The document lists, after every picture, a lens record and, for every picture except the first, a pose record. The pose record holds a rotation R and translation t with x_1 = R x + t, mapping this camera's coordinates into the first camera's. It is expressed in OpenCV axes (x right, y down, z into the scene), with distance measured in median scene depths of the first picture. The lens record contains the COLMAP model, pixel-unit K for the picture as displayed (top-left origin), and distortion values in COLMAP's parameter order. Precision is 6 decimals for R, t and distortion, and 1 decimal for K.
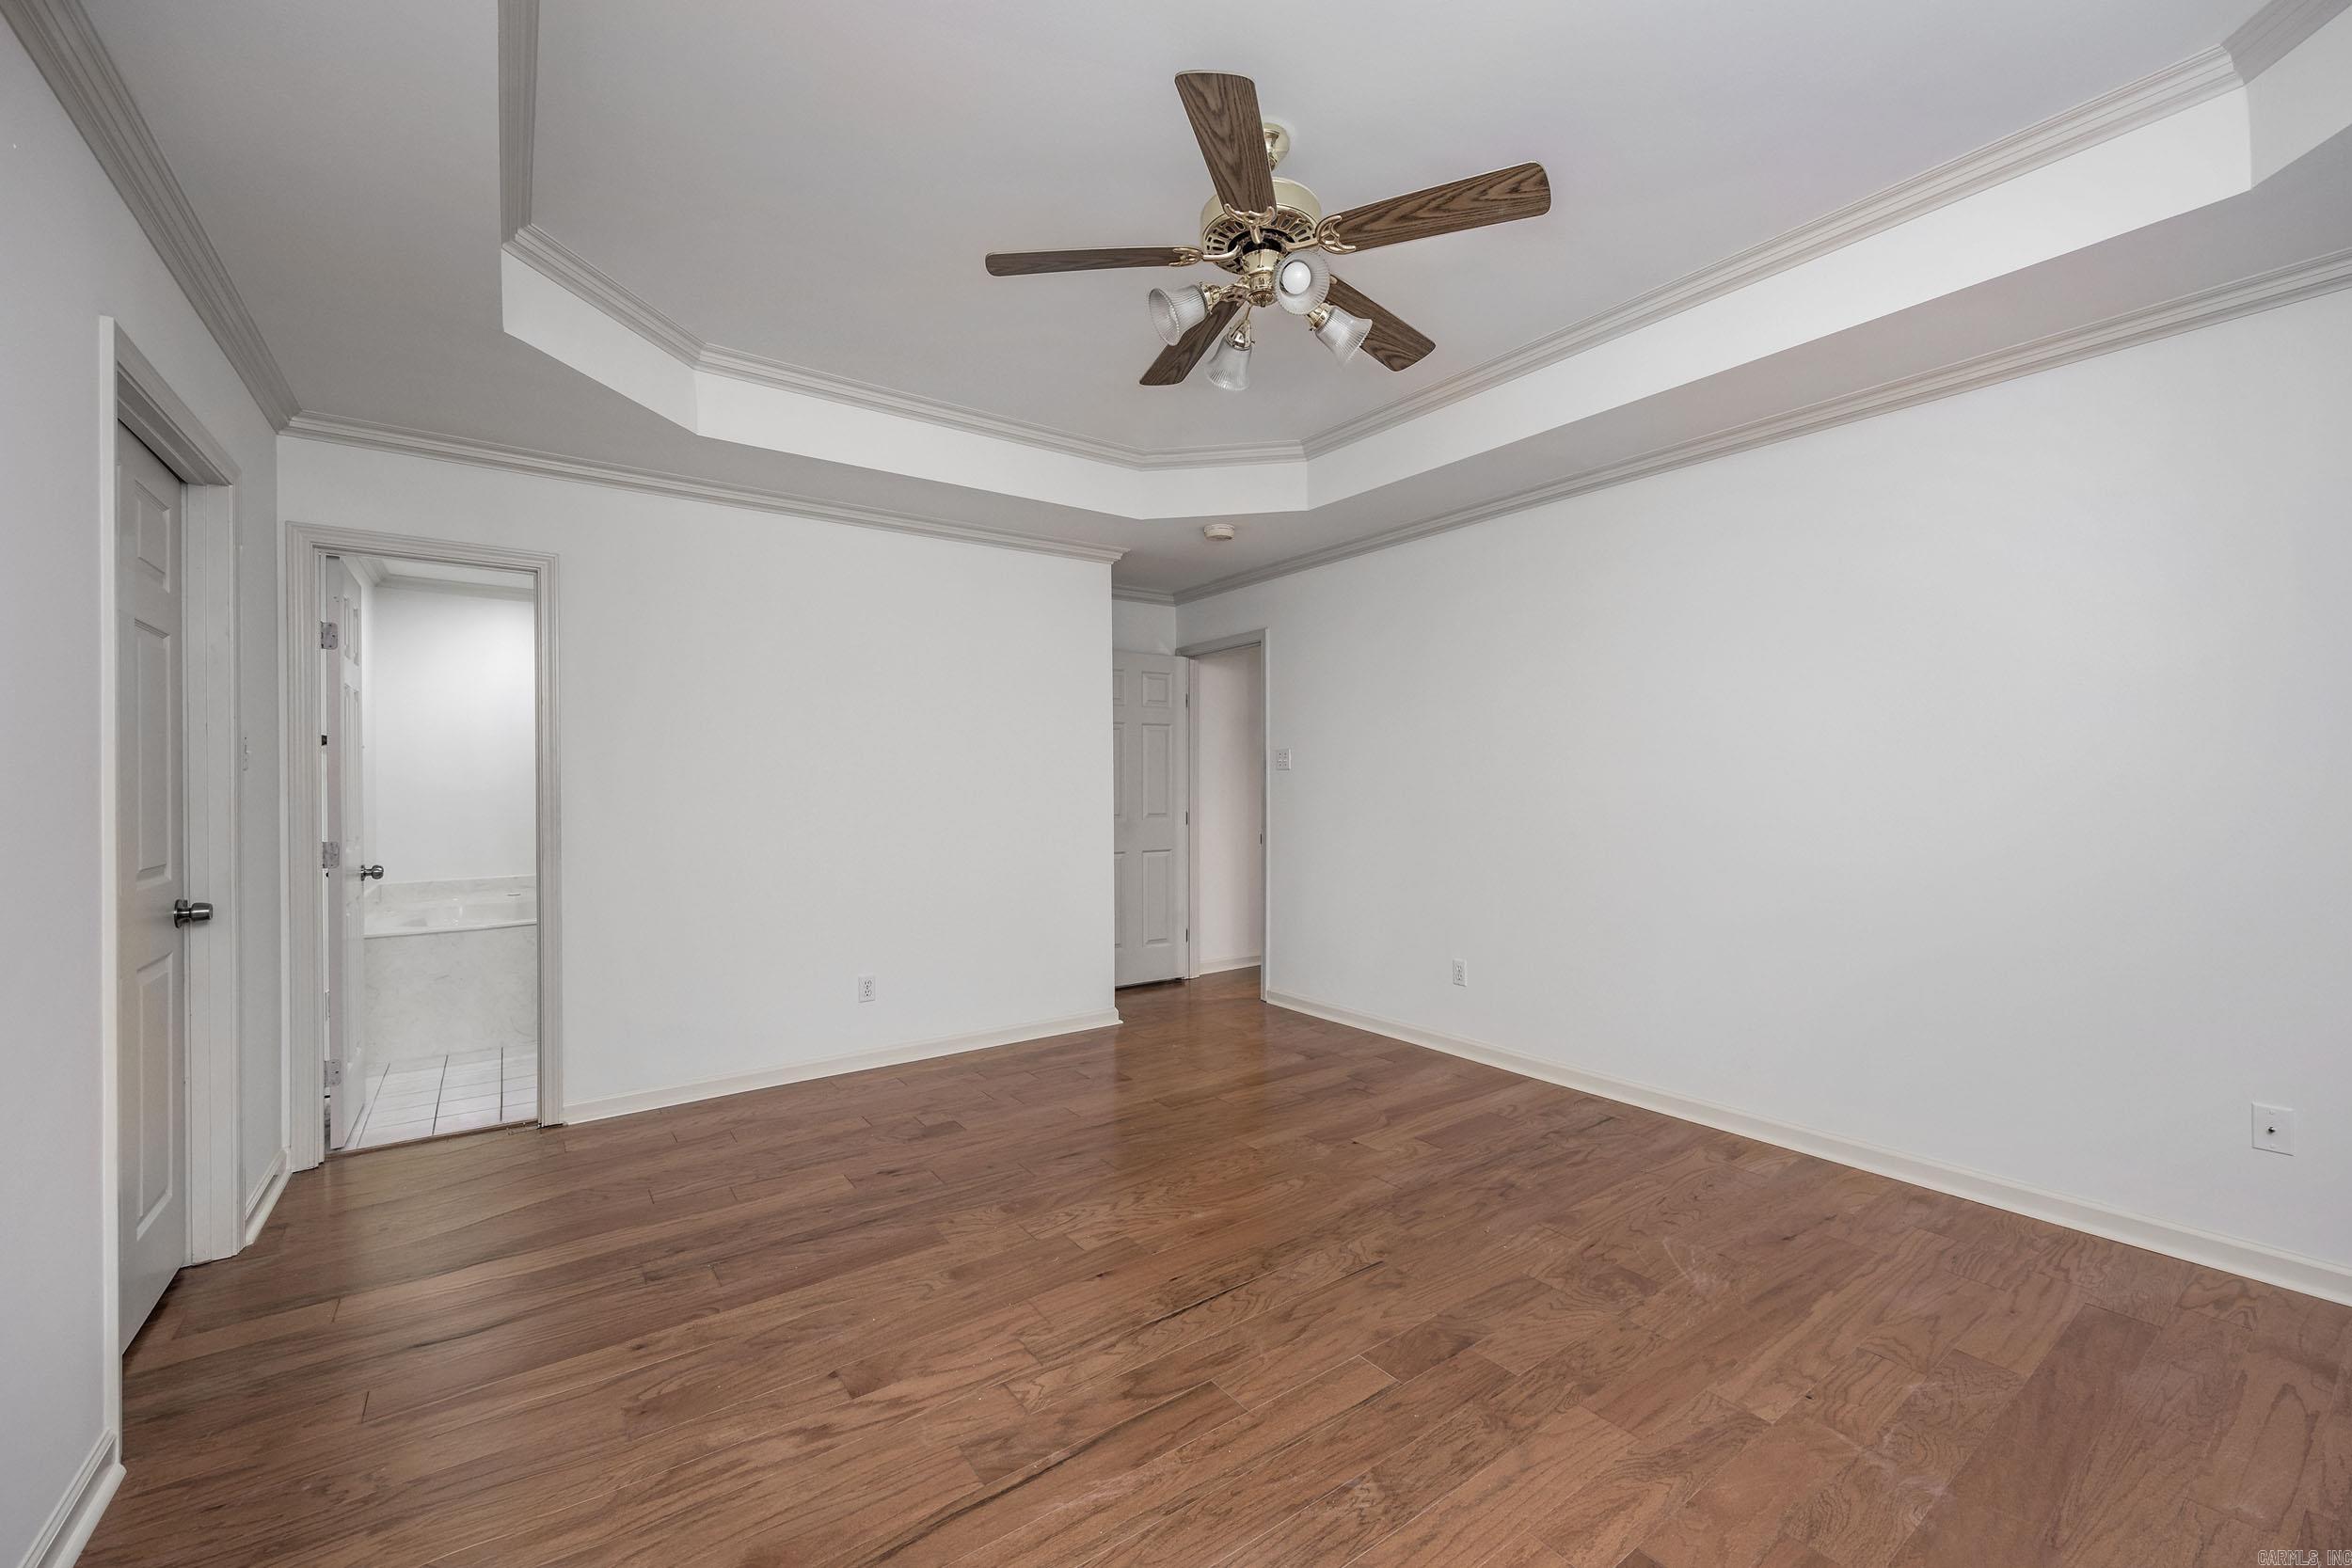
lens RADIAL K [[935.4, 0, 1178.2], [0, 935.4, 778.4], [0, 0, 1]] dist [-0.001385, -0.000109]
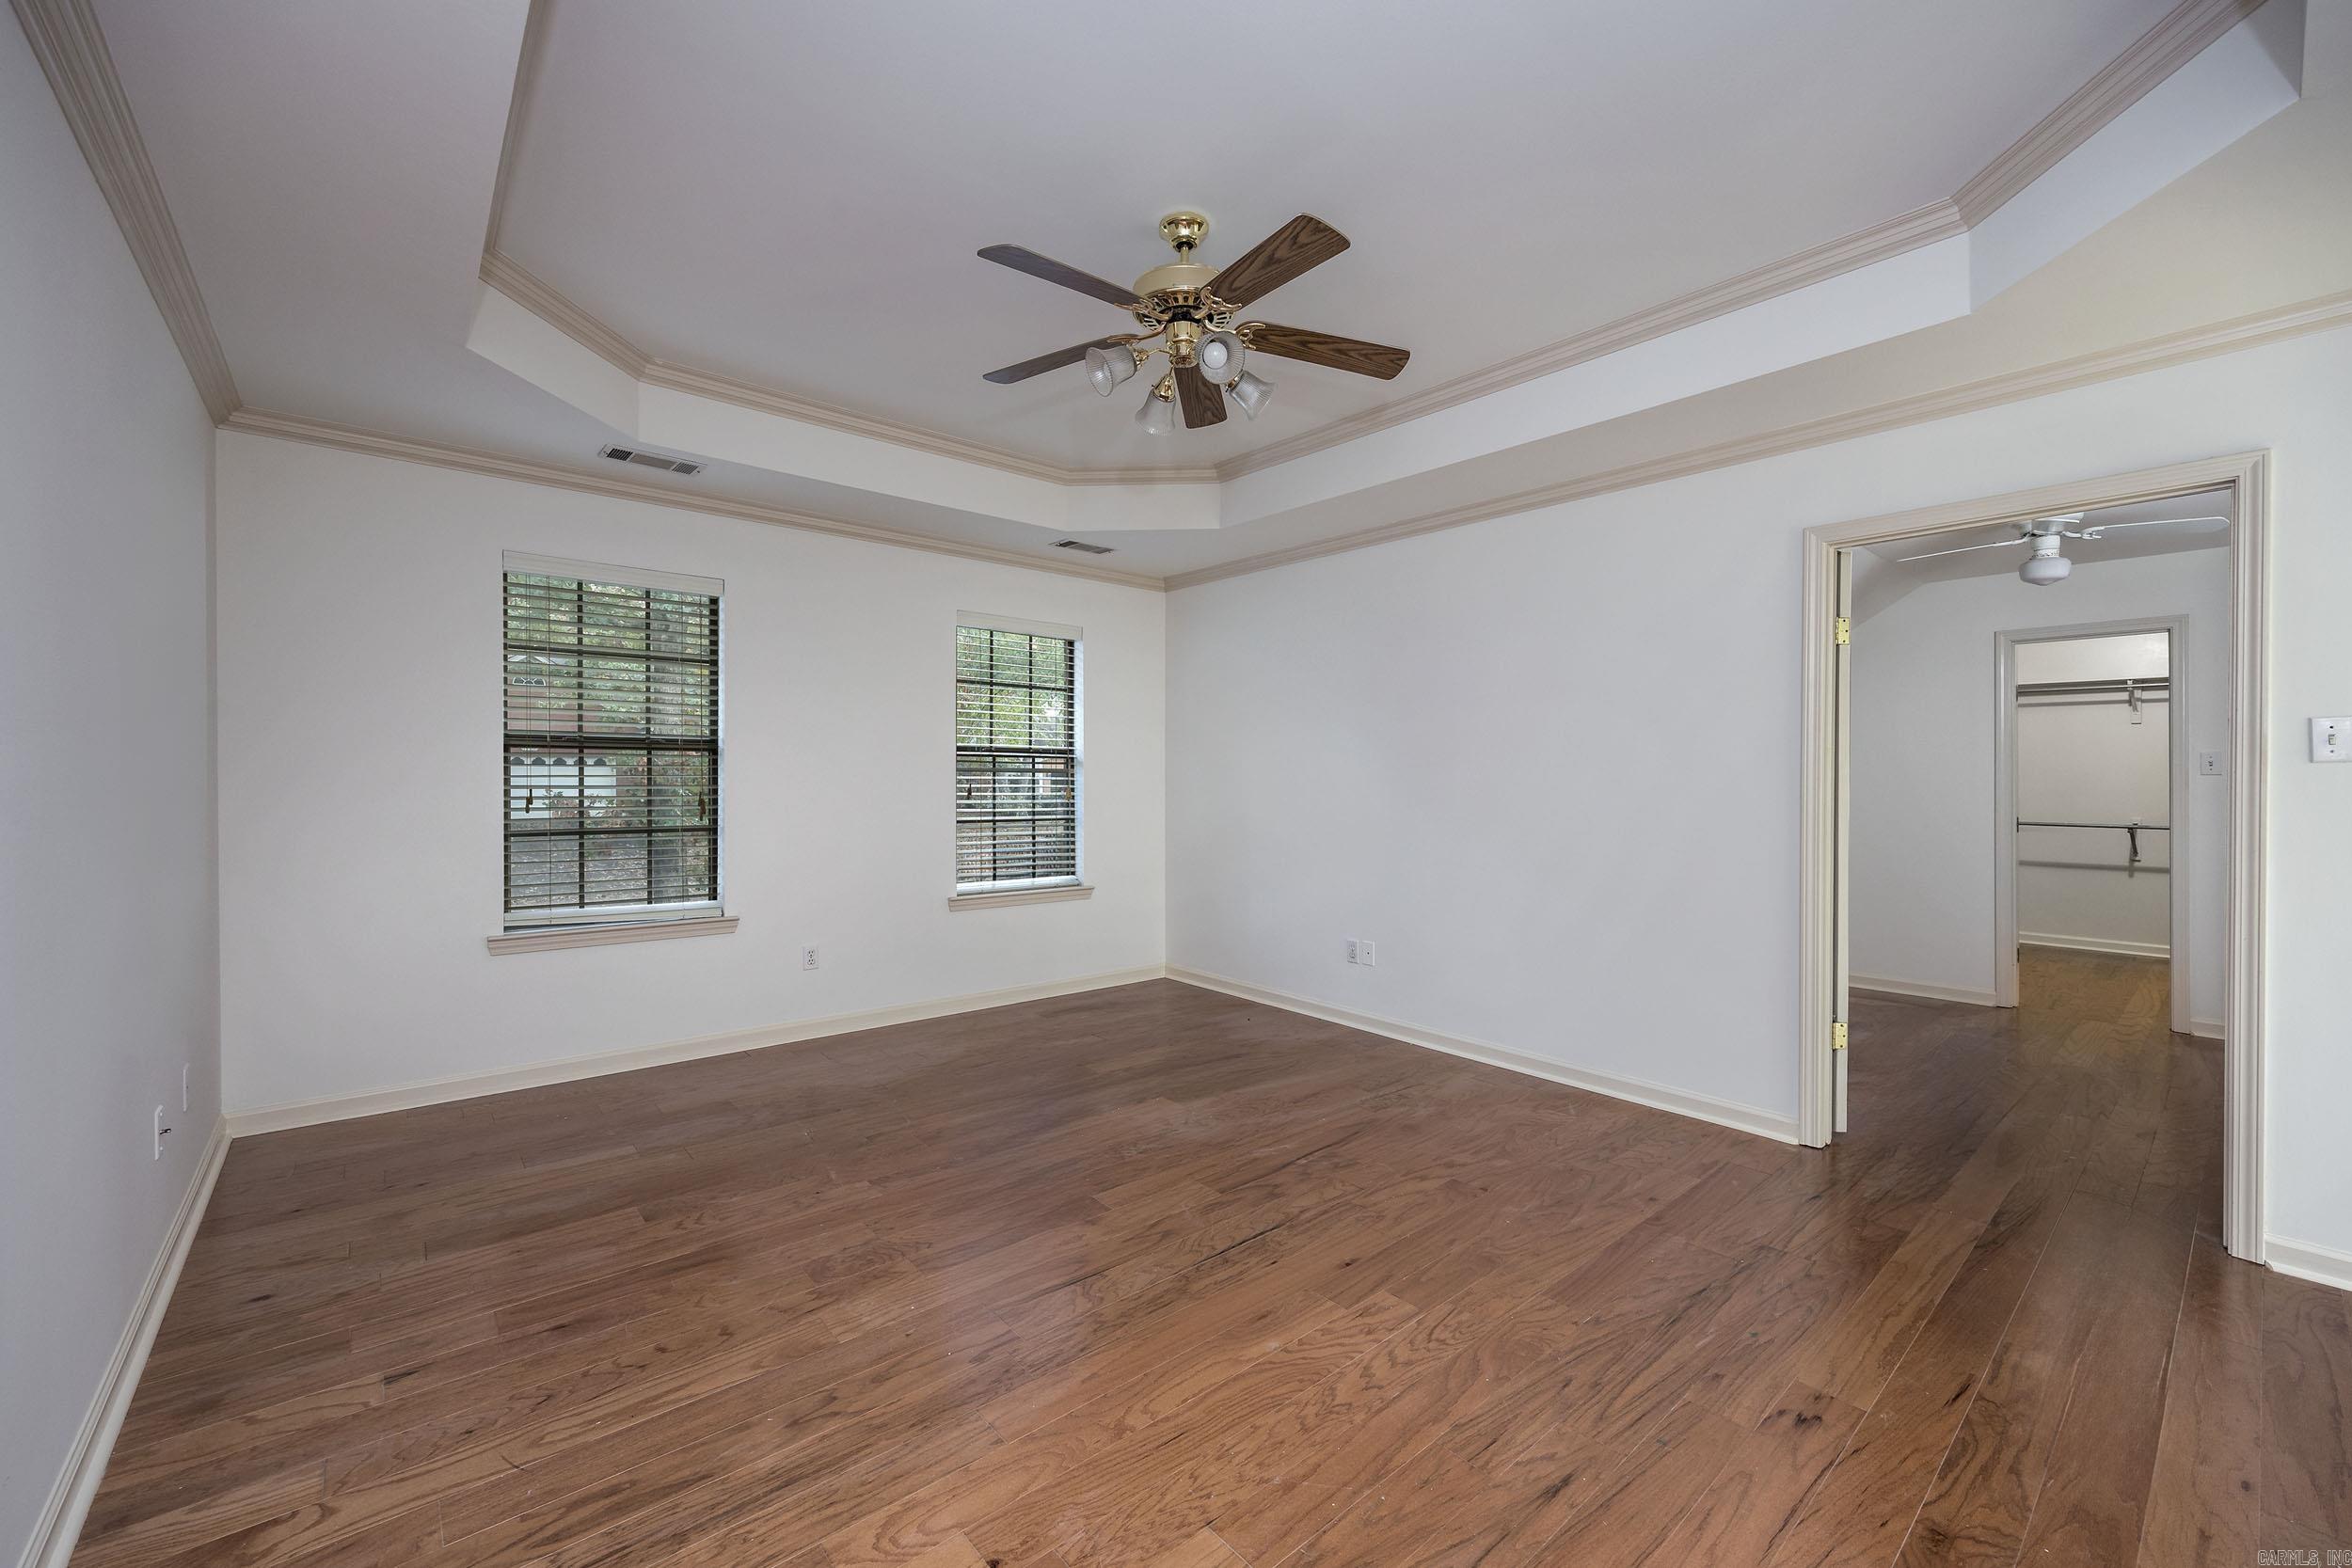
lens RADIAL K [[935.4, 0, 1172.6], [0, 935.4, 783.9], [0, 0, 1]] dist [-0.001385, -0.000109]
pose [[-0.996221, 0.003041, -0.086800, 0.193238], [0.002816, 0.999992, 0.002716, 0.010178], [0.086808, 0.002462, -0.996222, 2.011492]]
